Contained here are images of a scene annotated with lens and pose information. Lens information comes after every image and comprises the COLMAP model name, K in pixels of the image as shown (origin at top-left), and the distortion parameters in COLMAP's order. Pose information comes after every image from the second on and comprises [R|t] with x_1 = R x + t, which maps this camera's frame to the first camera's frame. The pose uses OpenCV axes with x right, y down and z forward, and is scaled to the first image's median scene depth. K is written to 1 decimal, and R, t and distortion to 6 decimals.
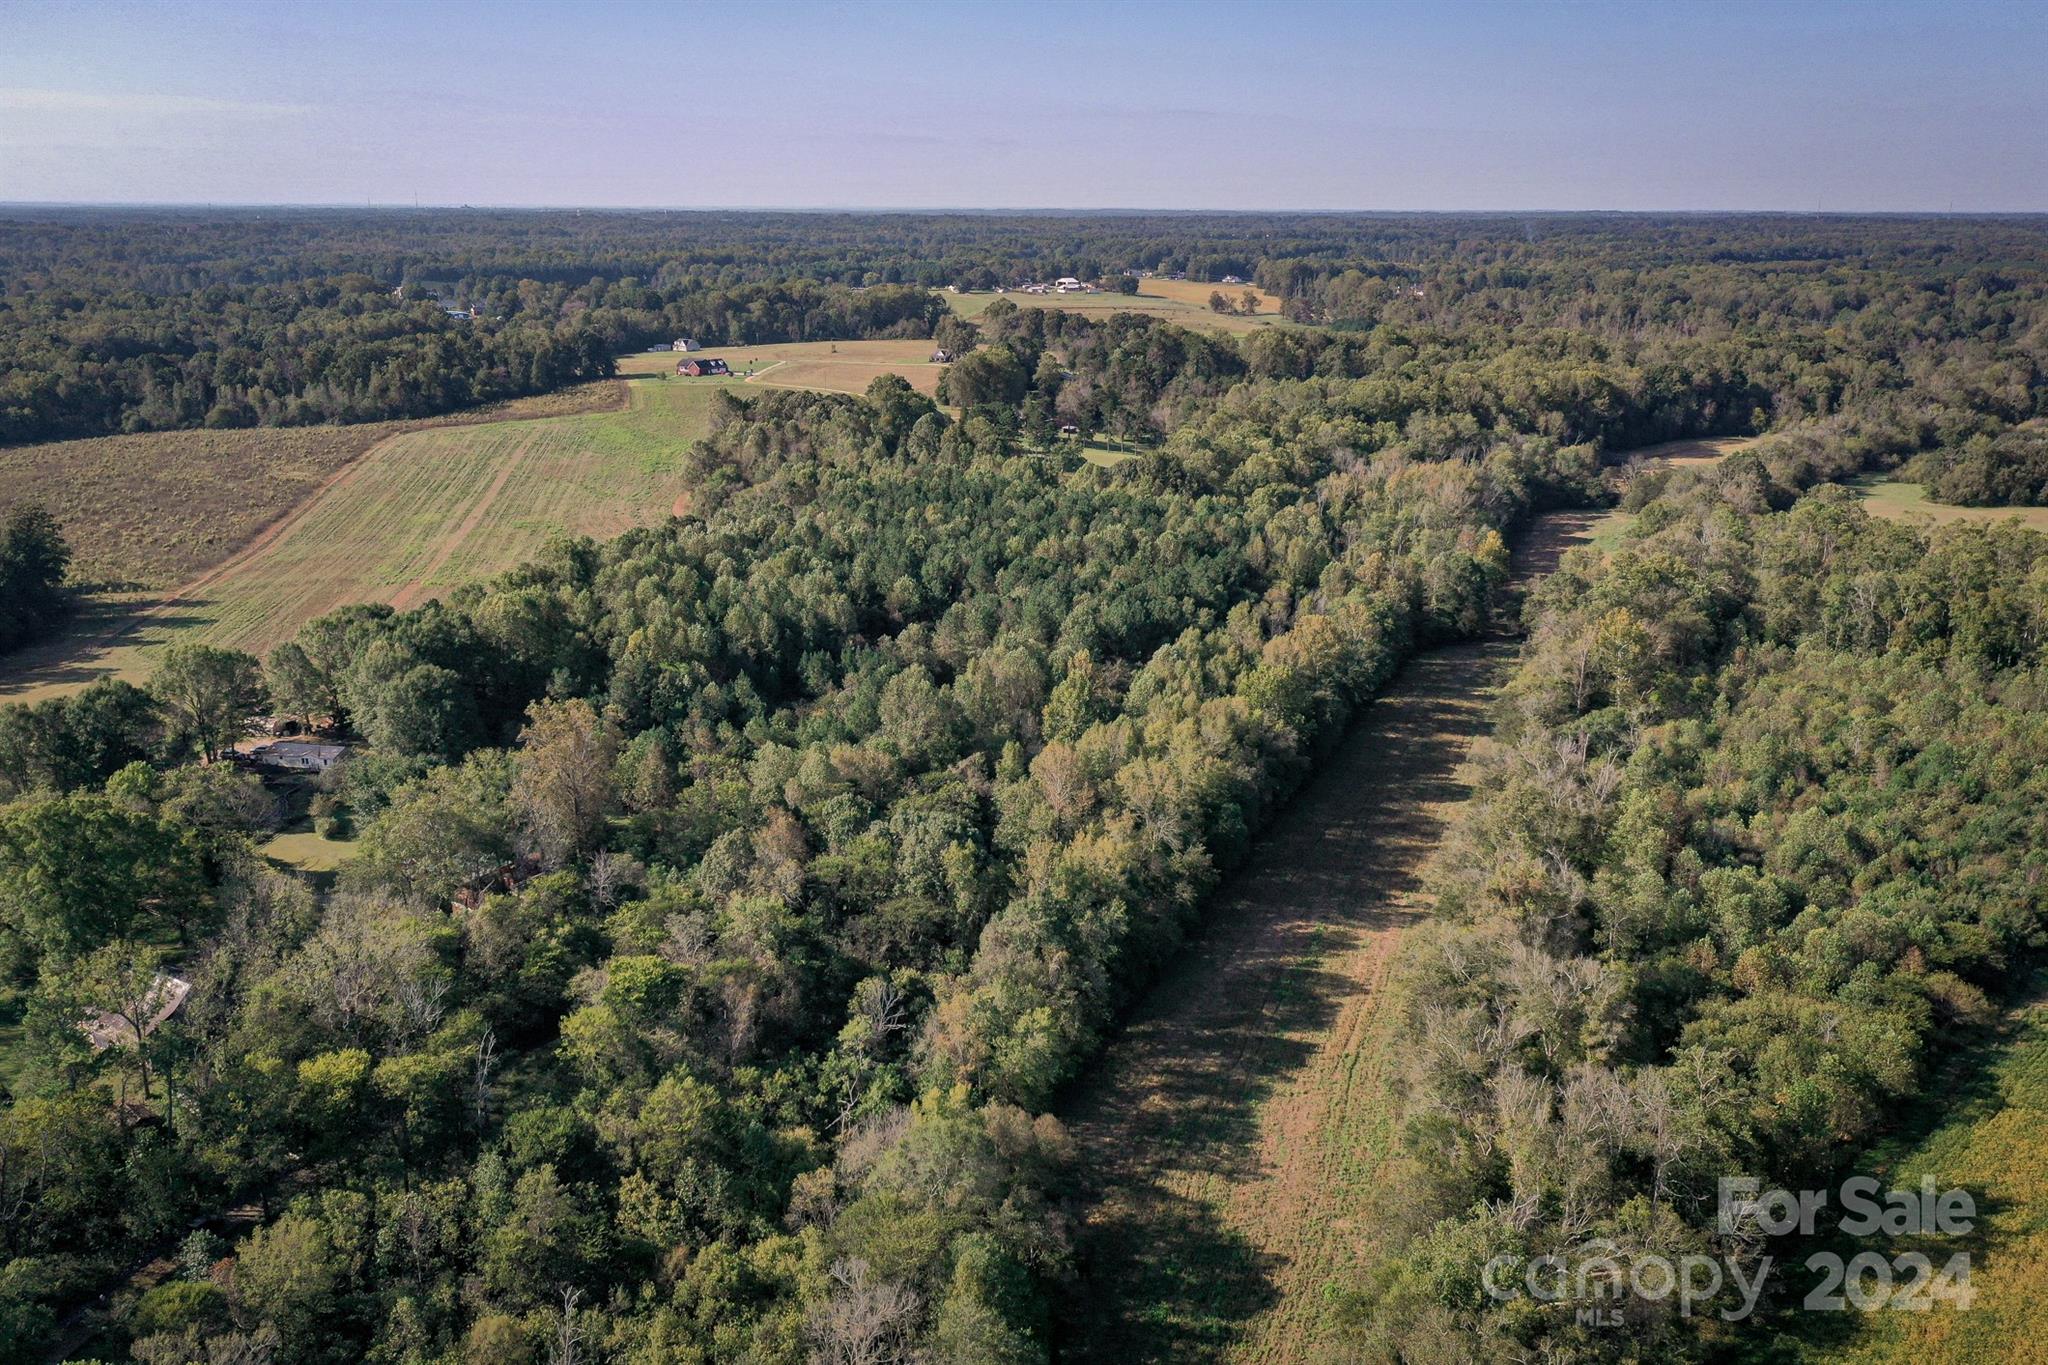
lens RADIAL K [[1595.5, 0, 1013.1], [0, 1595.5, 677.9], [0, 0, 1]] dist [0.000157, -0.002158]
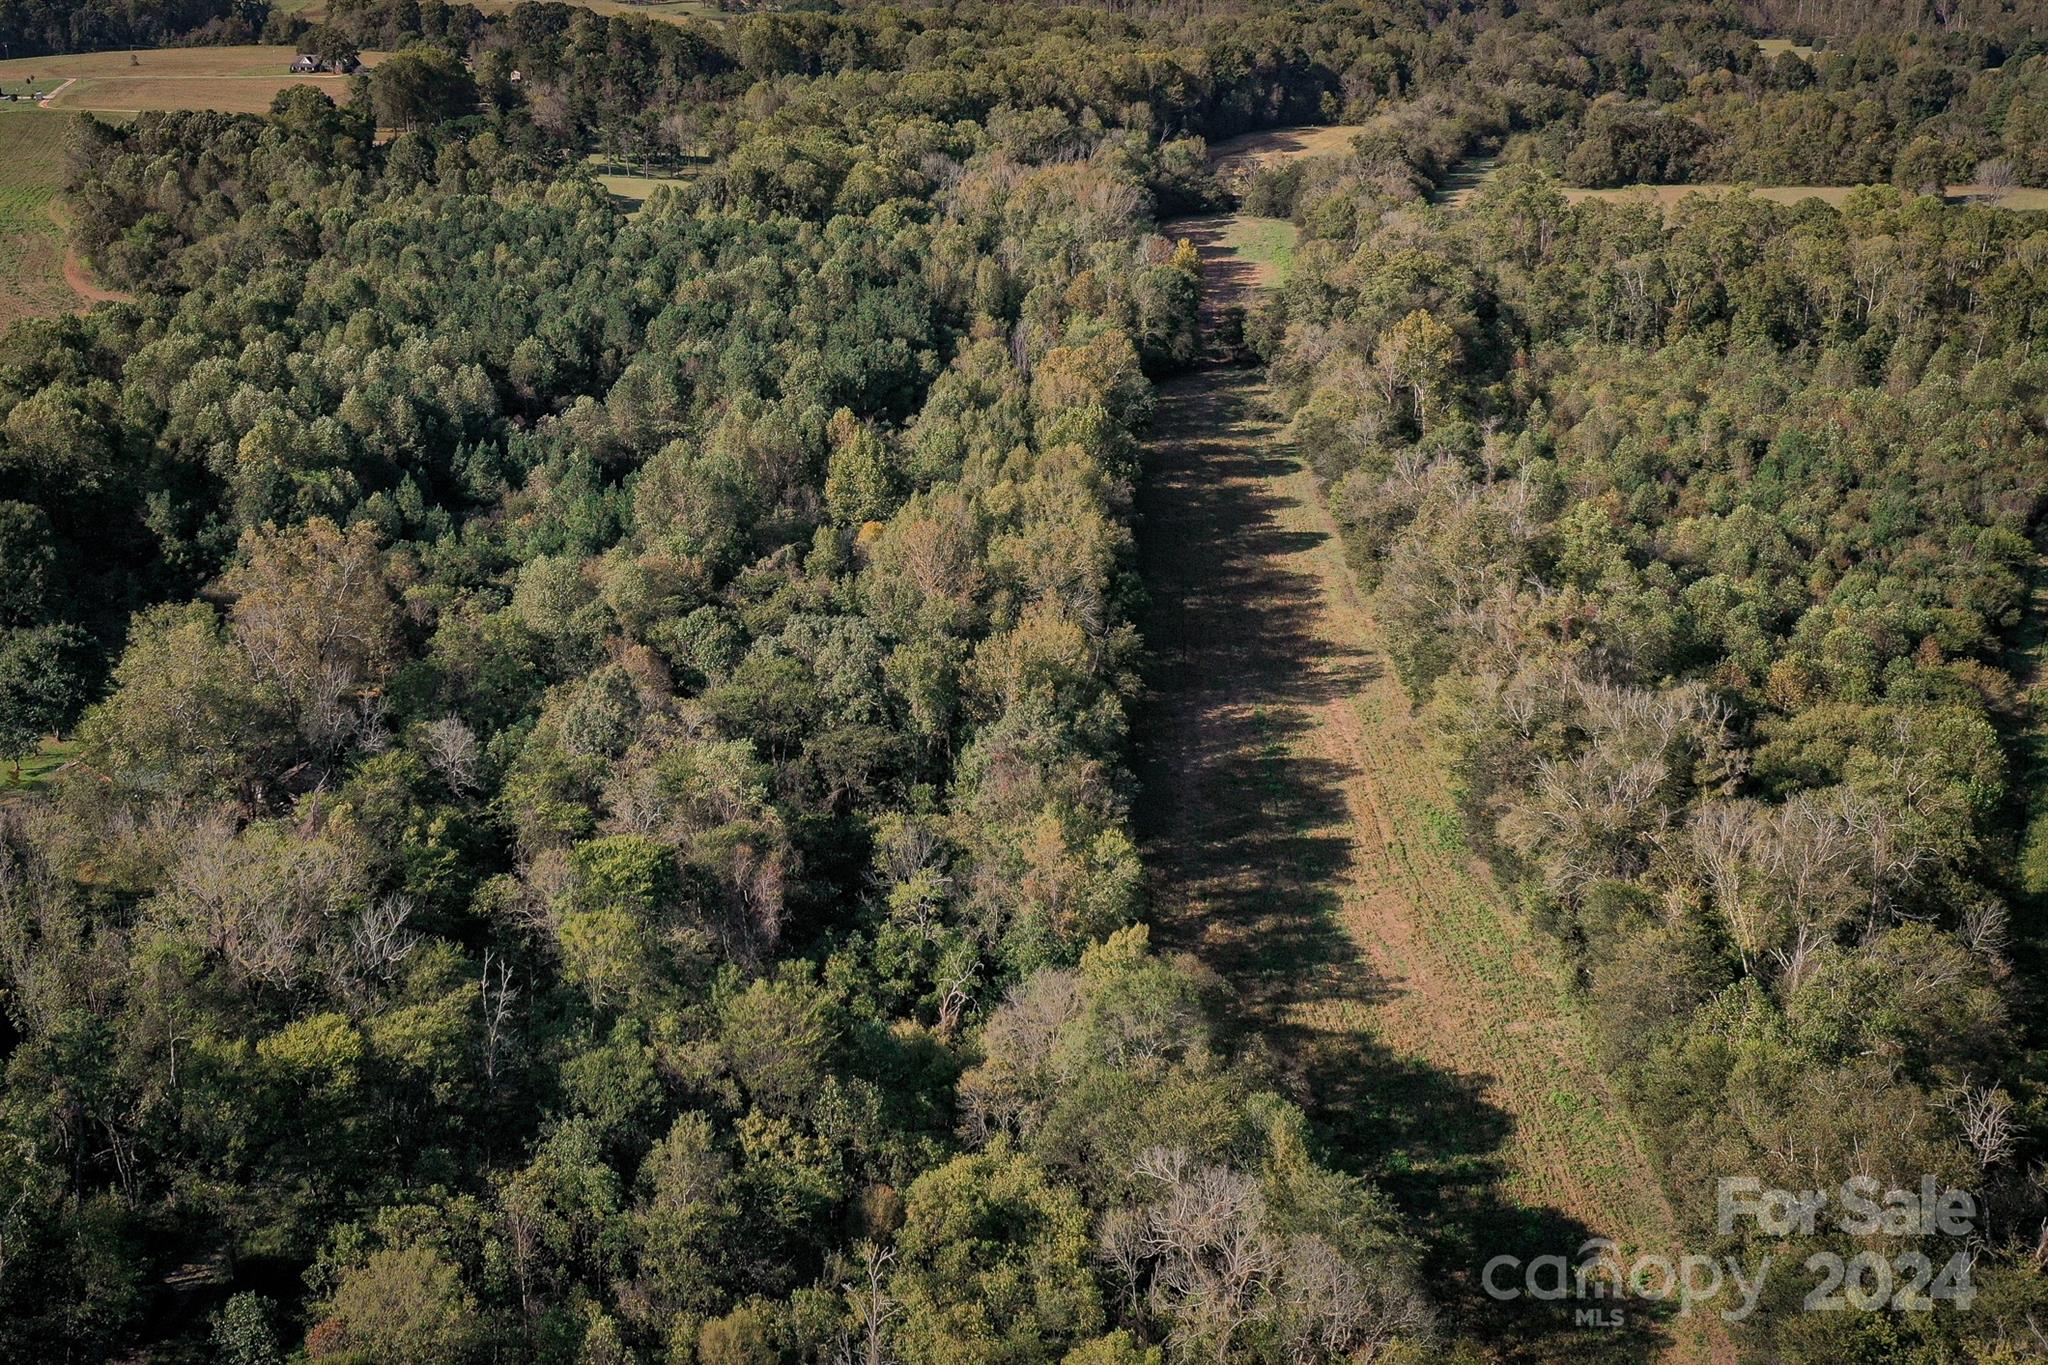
lens RADIAL K [[2061.8, 0, 914.6], [0, 2061.8, 468.4], [0, 0, 1]] dist [0.001032, 0.000379]
pose [[0.950553, -0.090593, 0.297054, -0.118917], [0.092362, 0.995692, 0.008106, 0.003607], [-0.296509, 0.019731, 0.954826, 0.016536]]
